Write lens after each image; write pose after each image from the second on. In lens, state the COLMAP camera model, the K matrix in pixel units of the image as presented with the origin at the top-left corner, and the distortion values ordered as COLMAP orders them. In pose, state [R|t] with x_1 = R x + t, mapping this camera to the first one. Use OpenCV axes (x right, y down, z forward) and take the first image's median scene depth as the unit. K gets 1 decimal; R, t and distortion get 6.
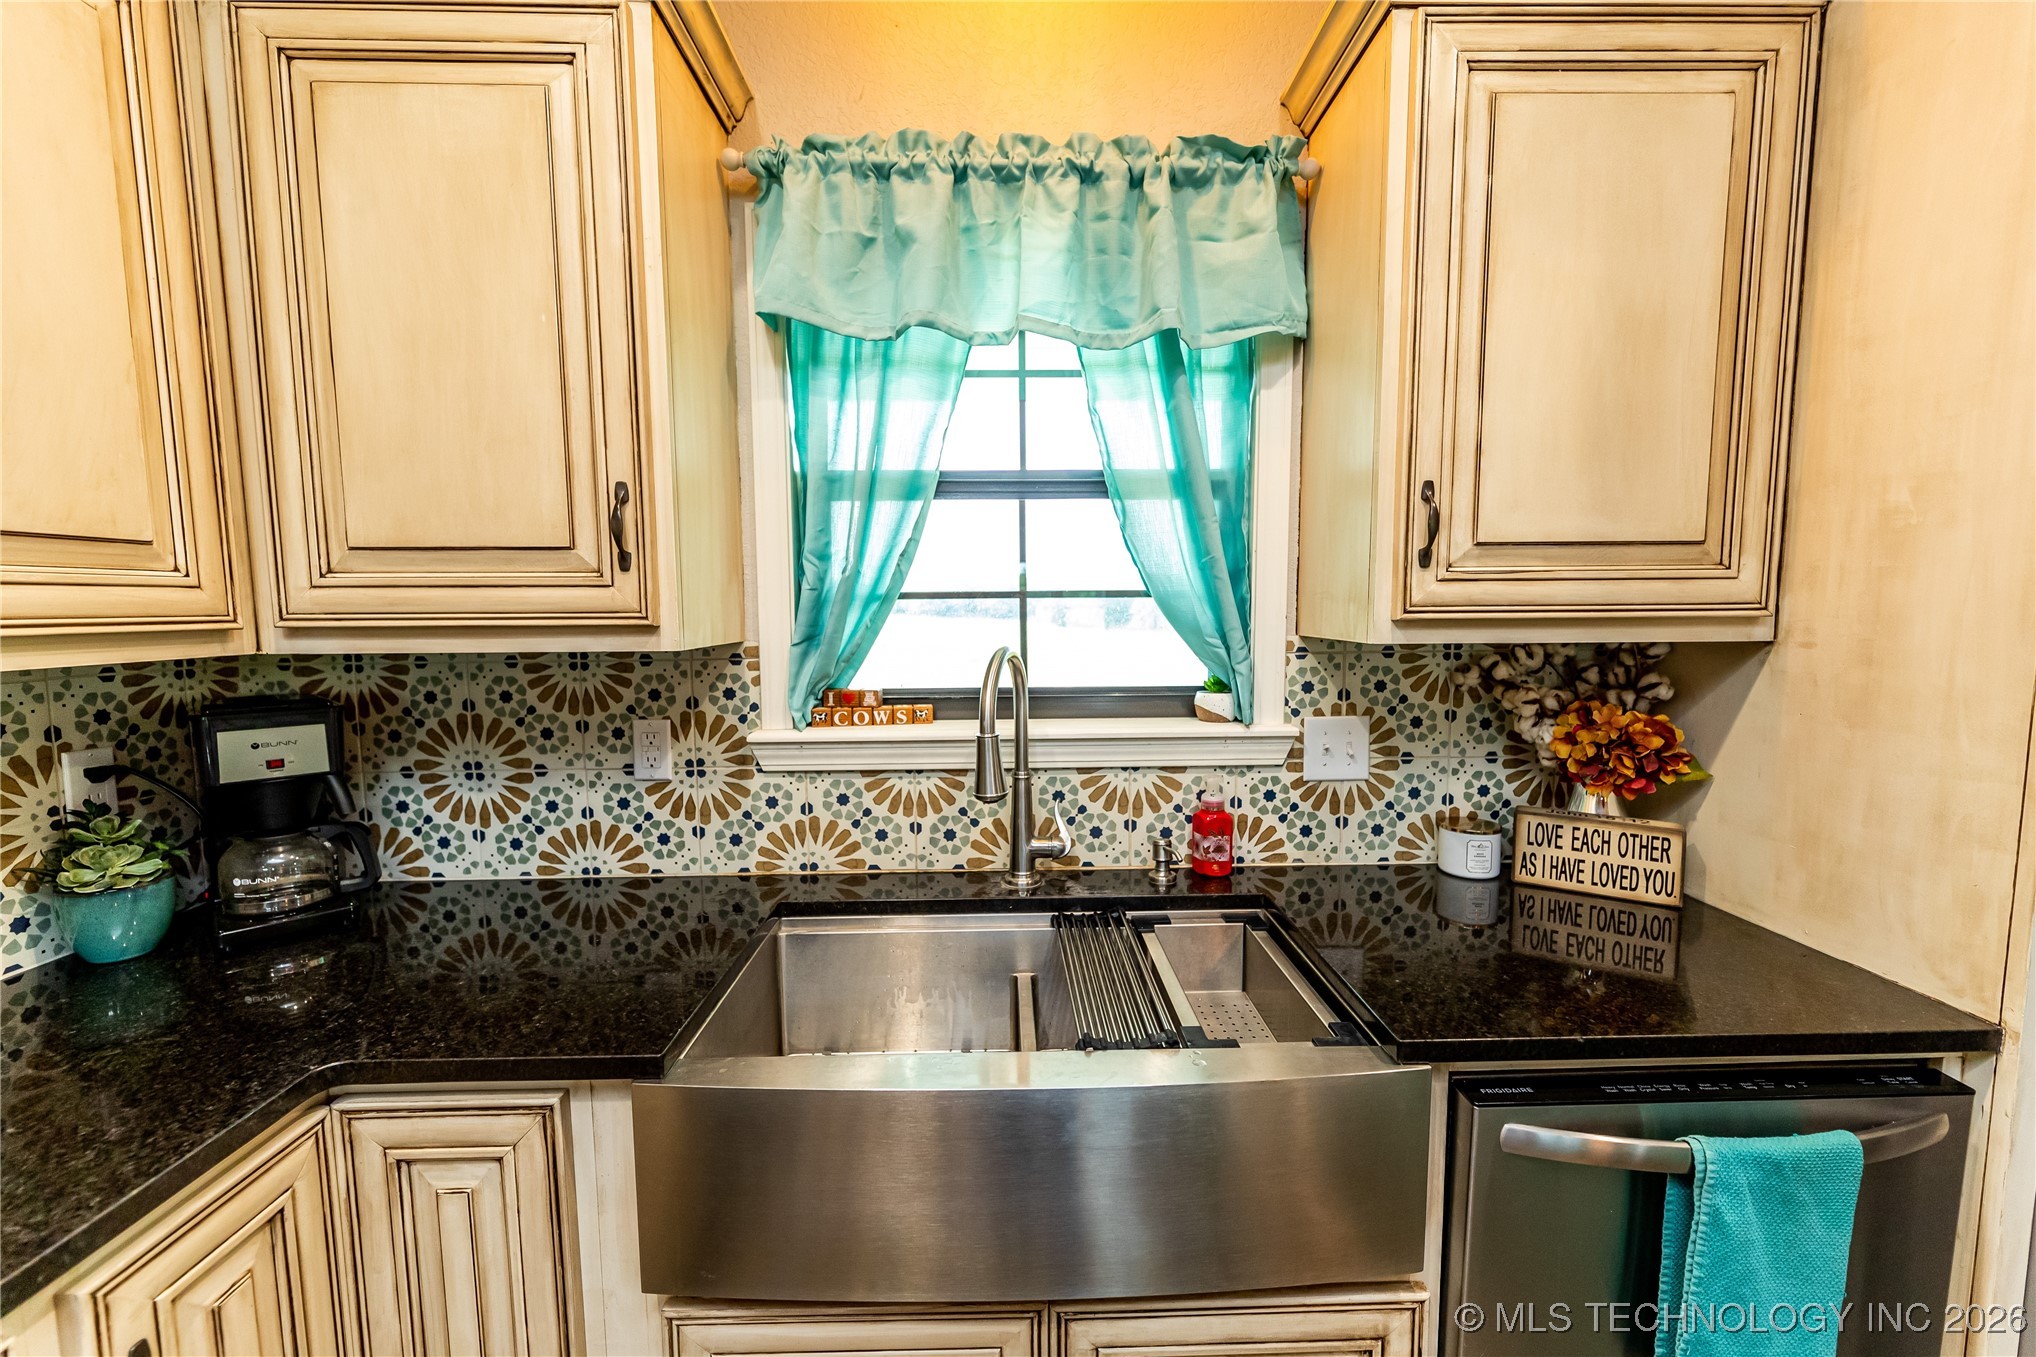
lens RADIAL K [[827.0, 0, 1018.0], [0, 827.0, 678.5], [0, 0, 1]] dist [0.001122, -0.000008]
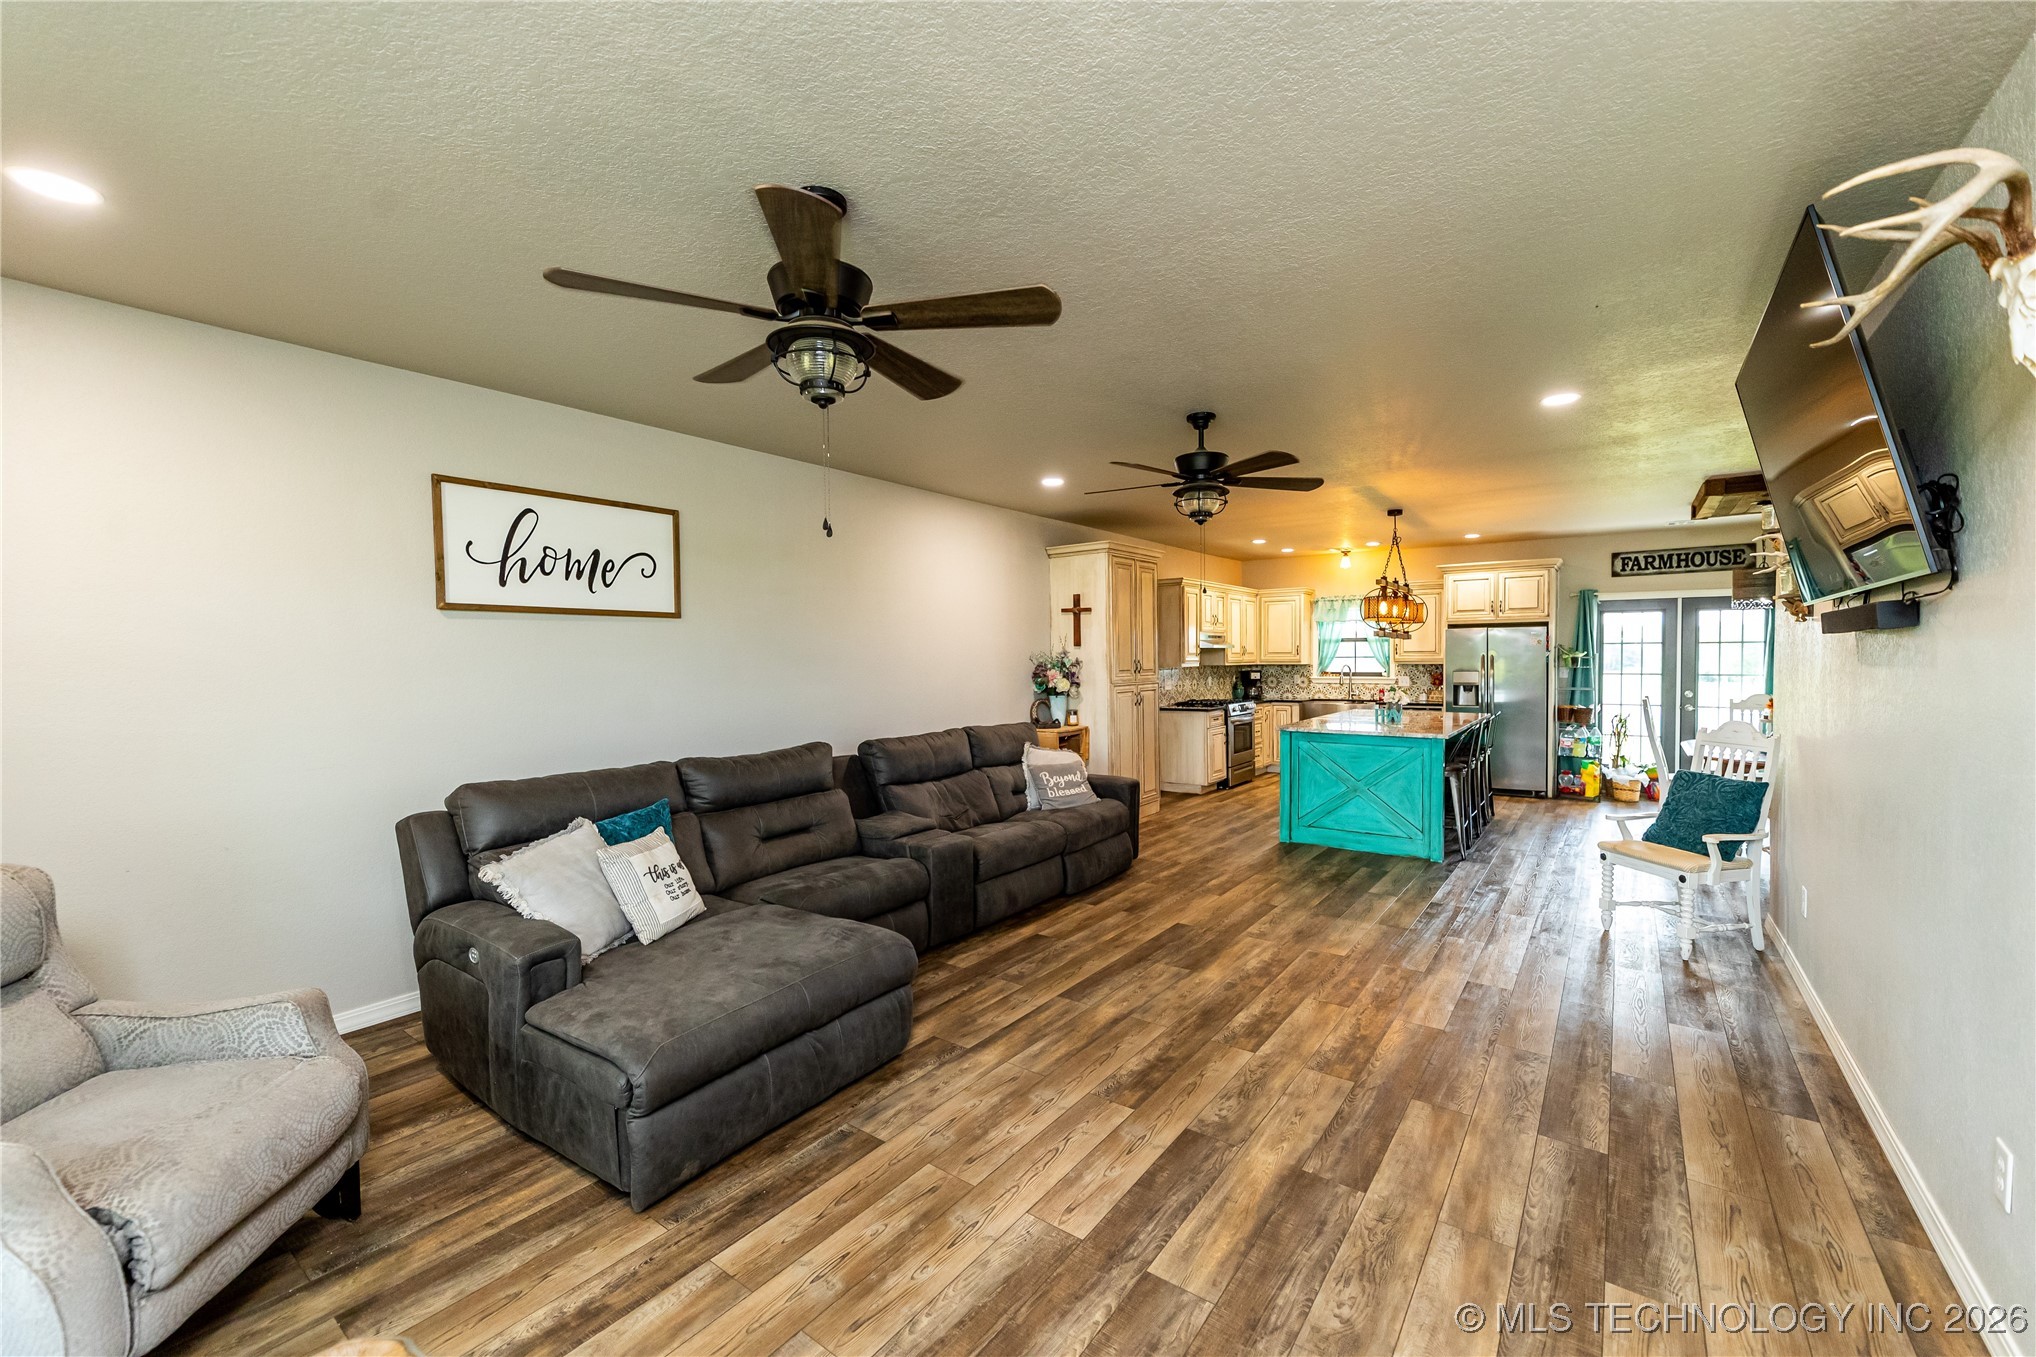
lens RADIAL K [[815.3, 0, 1021.0], [0, 815.3, 682.8], [0, 0, 1]] dist [-0.000440, -0.000129]
pose [[0.795876, 0.019379, -0.605149, 1.883426], [-0.051880, 0.997994, -0.036271, 0.489586], [0.603232, 0.060263, 0.795285, -5.923760]]
